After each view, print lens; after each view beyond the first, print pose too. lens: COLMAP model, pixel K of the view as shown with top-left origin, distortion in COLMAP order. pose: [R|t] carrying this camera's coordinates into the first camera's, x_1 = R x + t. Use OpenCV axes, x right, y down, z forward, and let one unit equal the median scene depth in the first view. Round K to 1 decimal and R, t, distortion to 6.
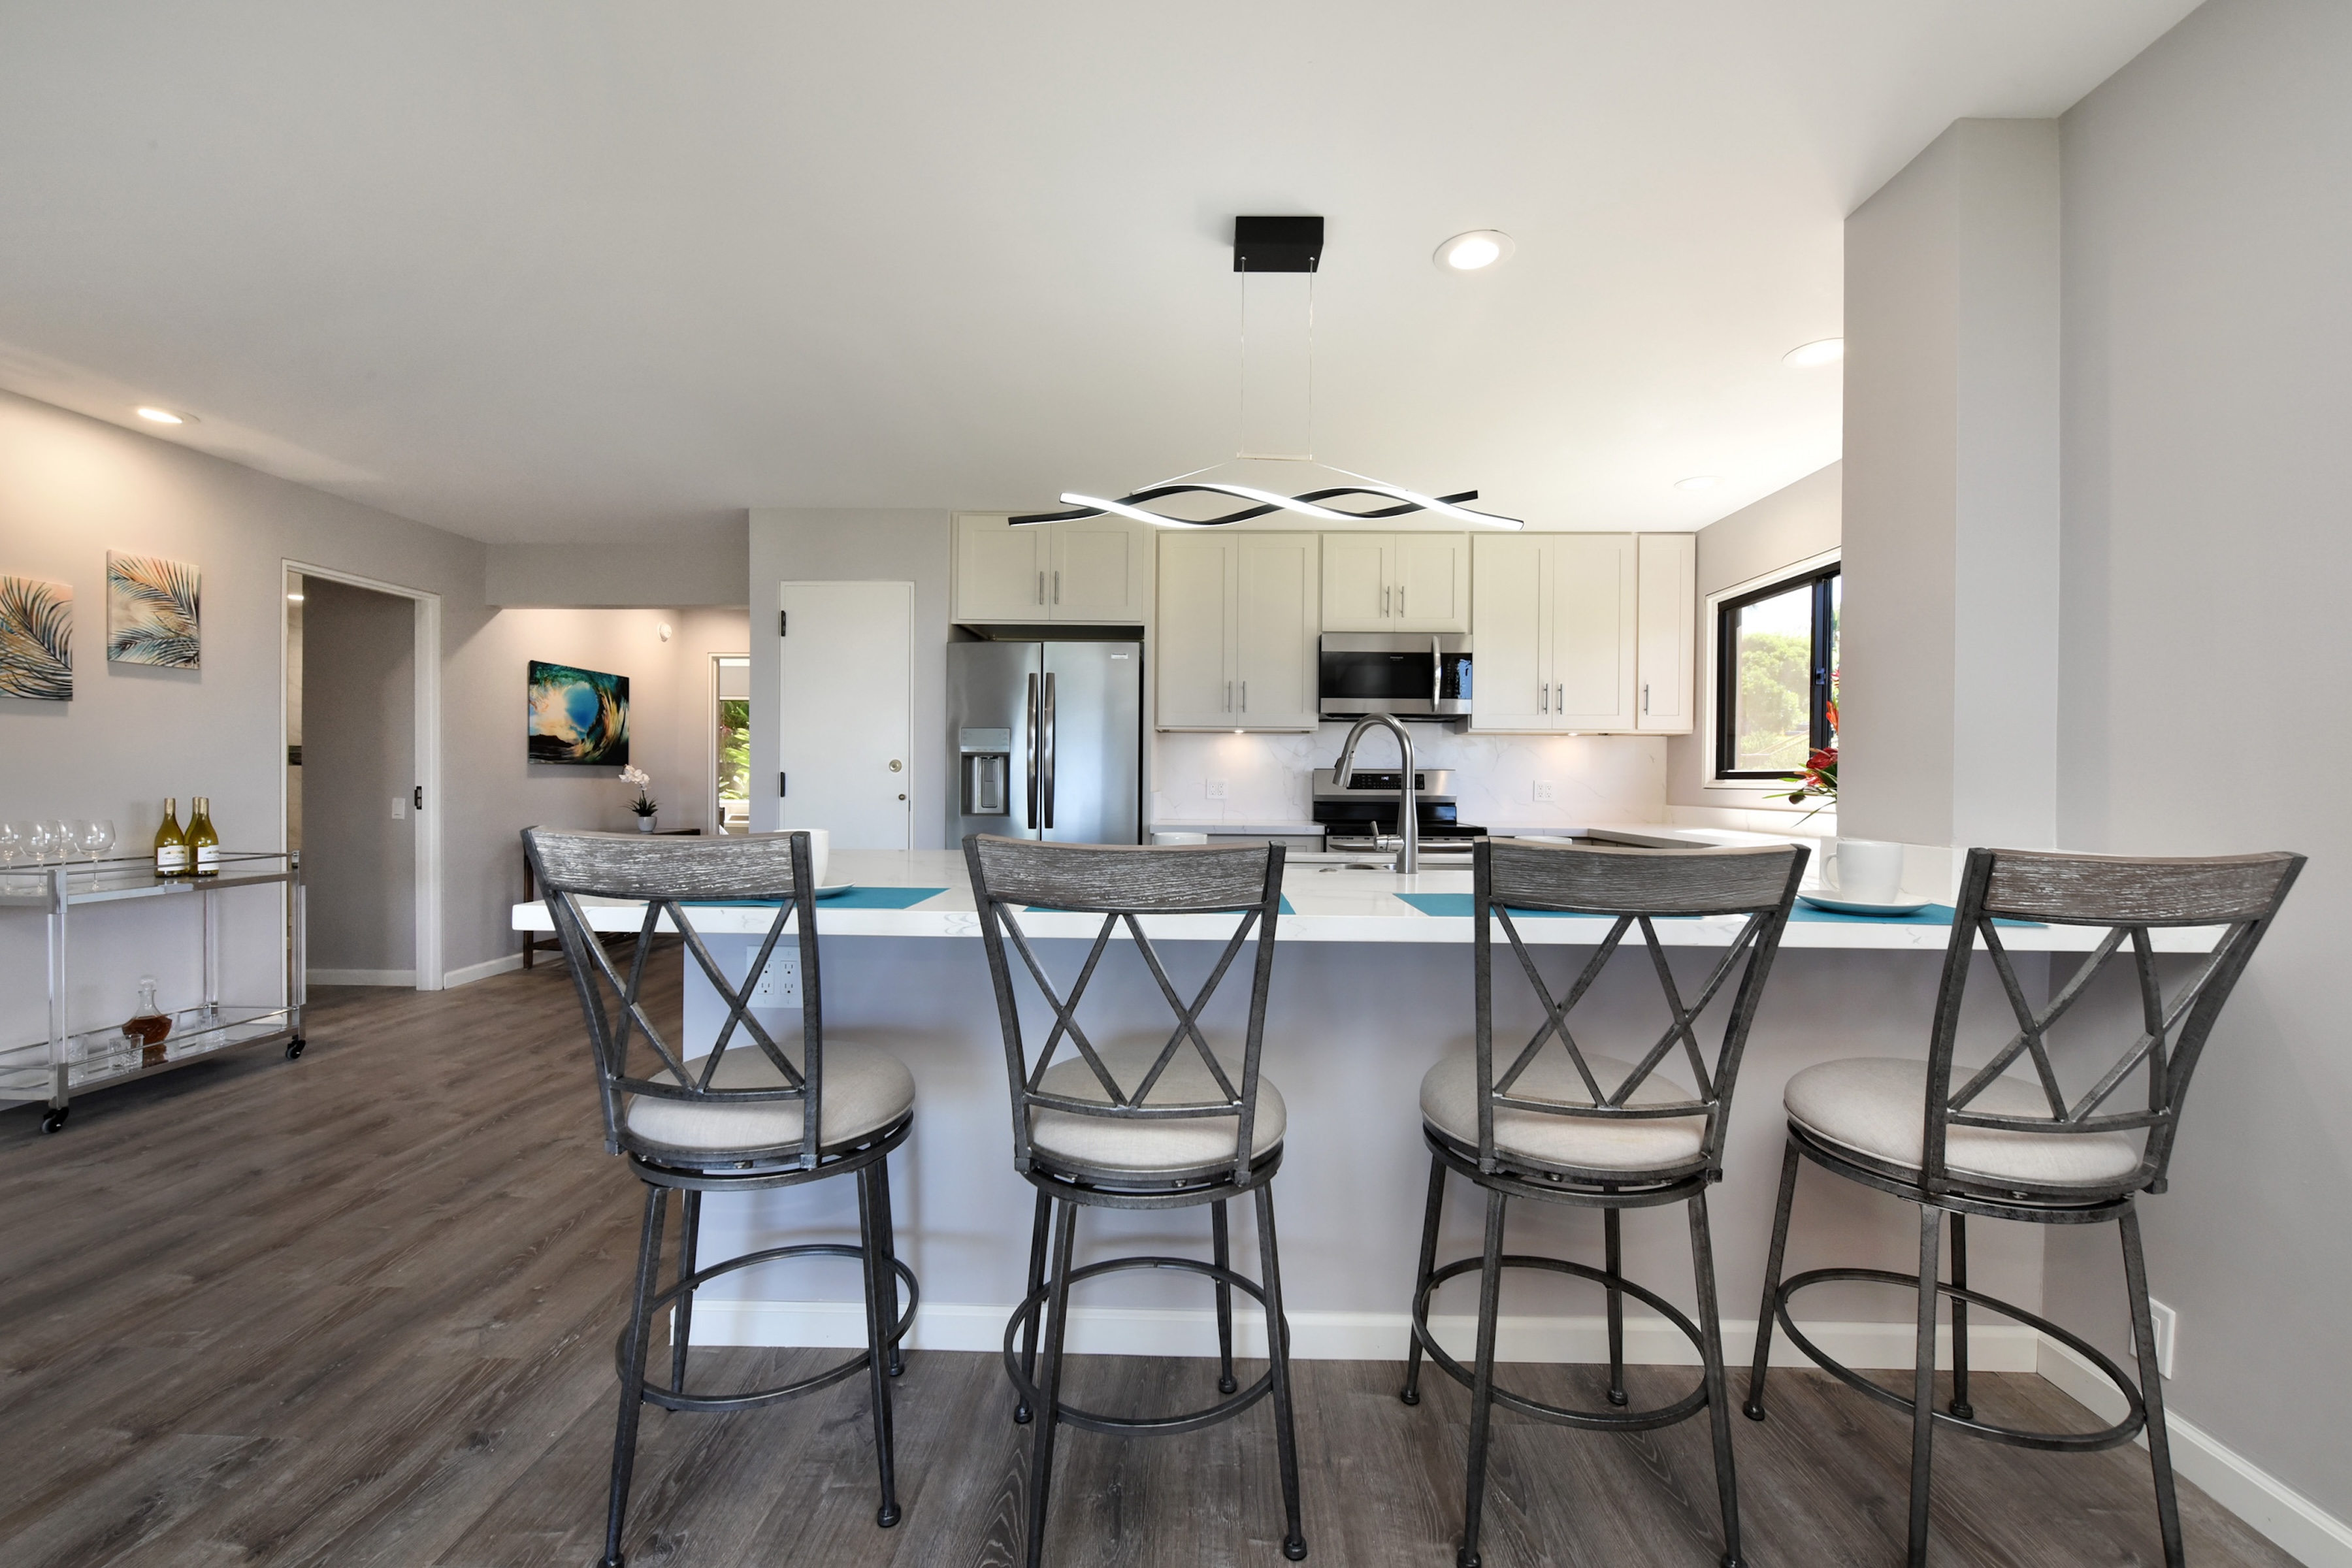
lens RADIAL K [[950.3, 0, 1139.0], [0, 950.3, 781.7], [0, 0, 1]] dist [-0.006862, -0.000119]
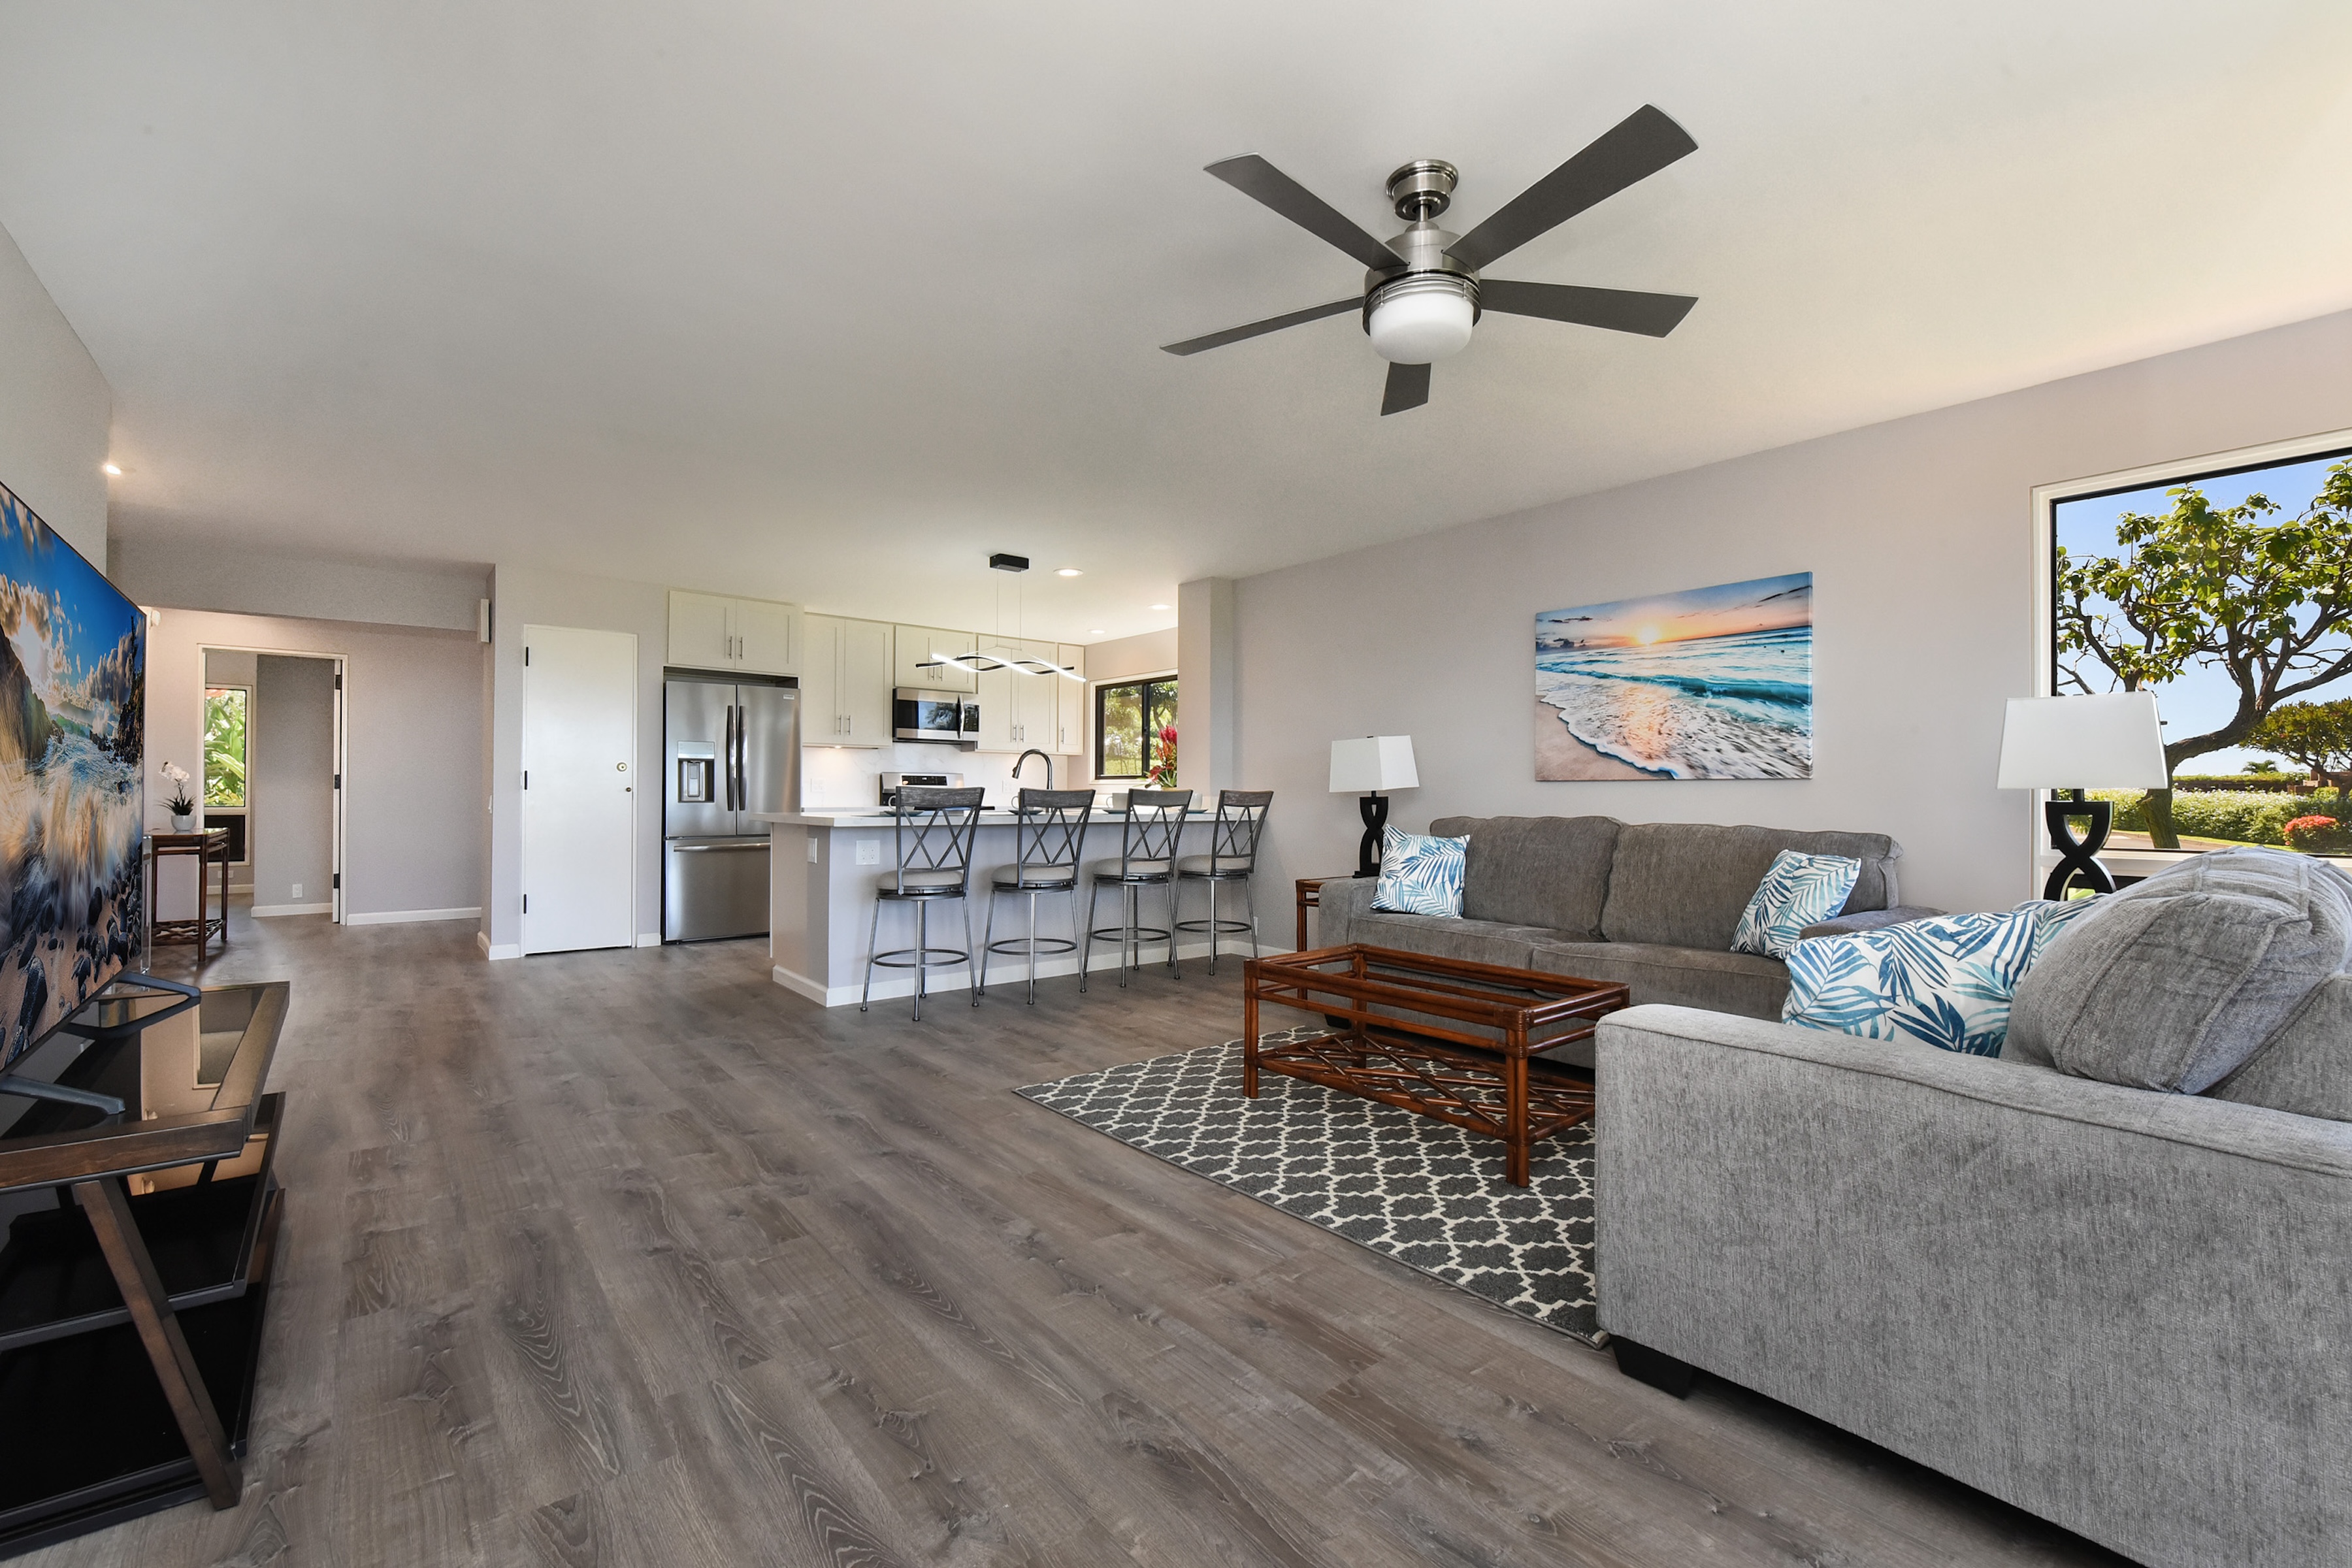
lens RADIAL K [[1065.7, 0, 1176.0], [0, 1065.7, 784.0], [0, 0, 1]] dist [0.000155, 0.000046]
pose [[0.740879, 0.001208, 0.671637, -0.697632], [0.002583, 0.999986, -0.004648, 0.016820], [-0.671634, 0.005179, 0.740865, -0.679329]]
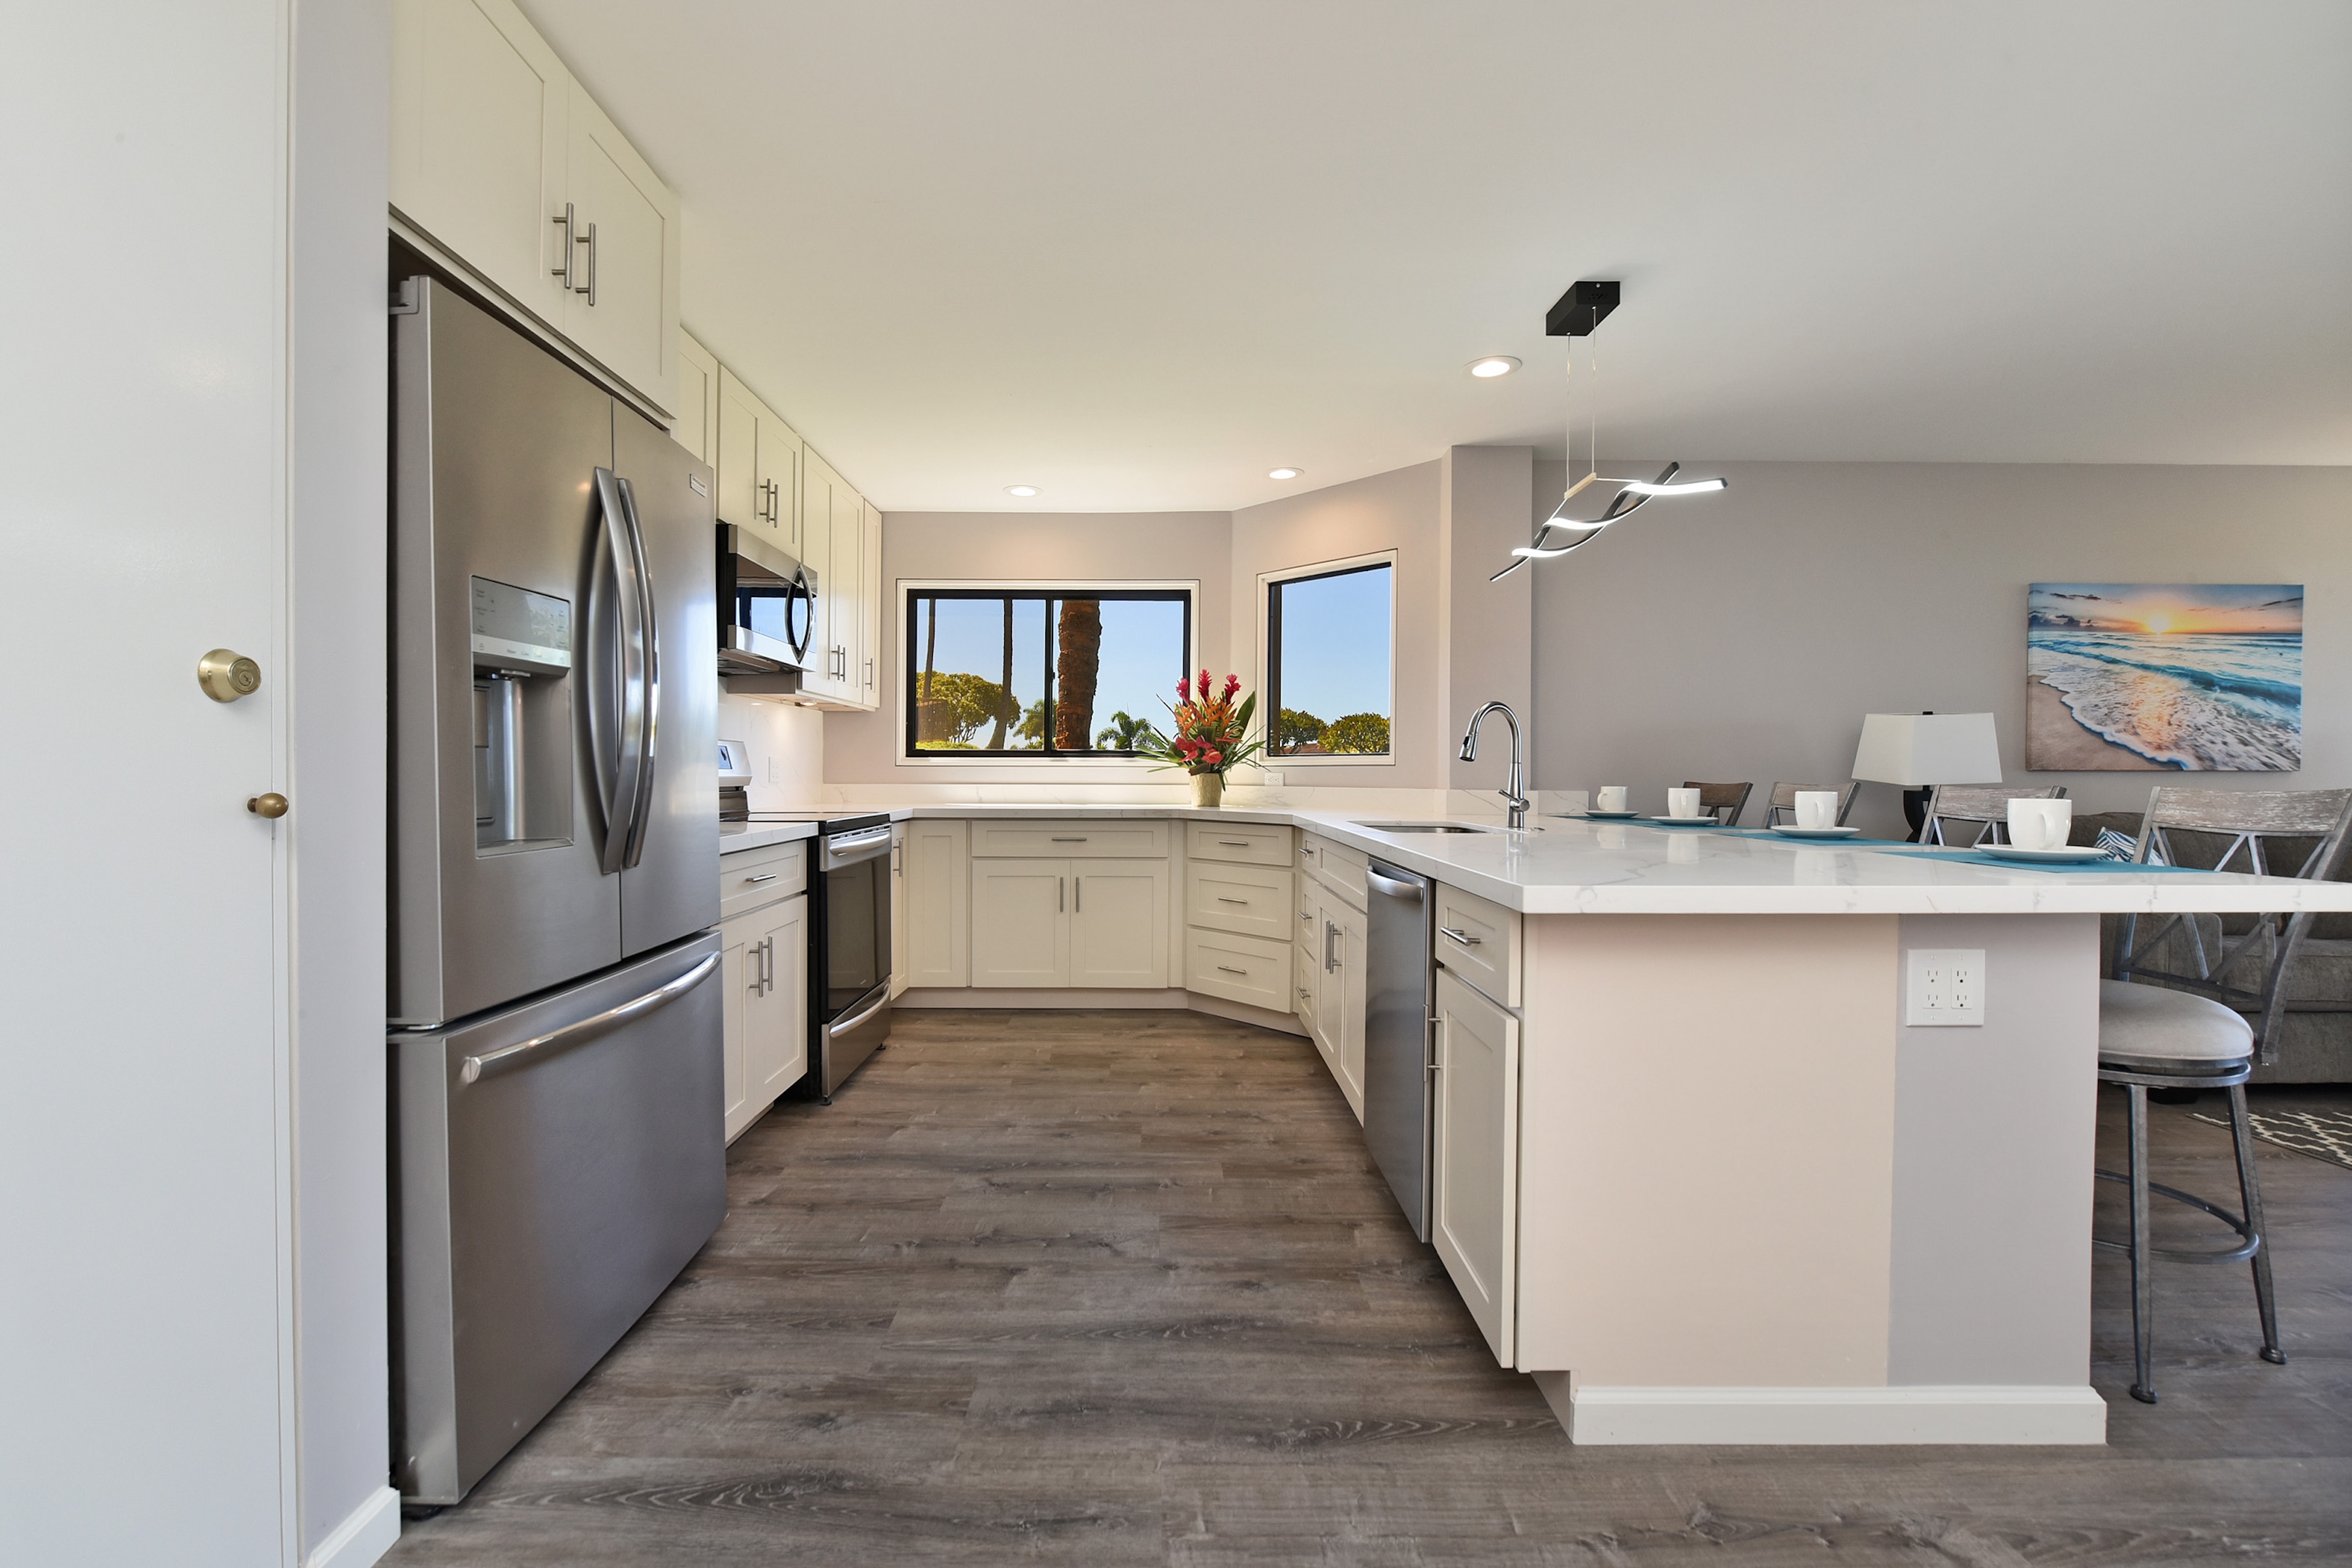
lens RADIAL K [[983.8, 0, 1168.6], [0, 983.8, 769.7], [0, 0, 1]] dist [-0.014725, -0.000302]
pose [[-0.071811, -0.006059, 0.997400, -0.517825], [-0.002489, 0.999980, 0.005895, 0.004980], [-0.997415, -0.002060, -0.071825, 0.793147]]
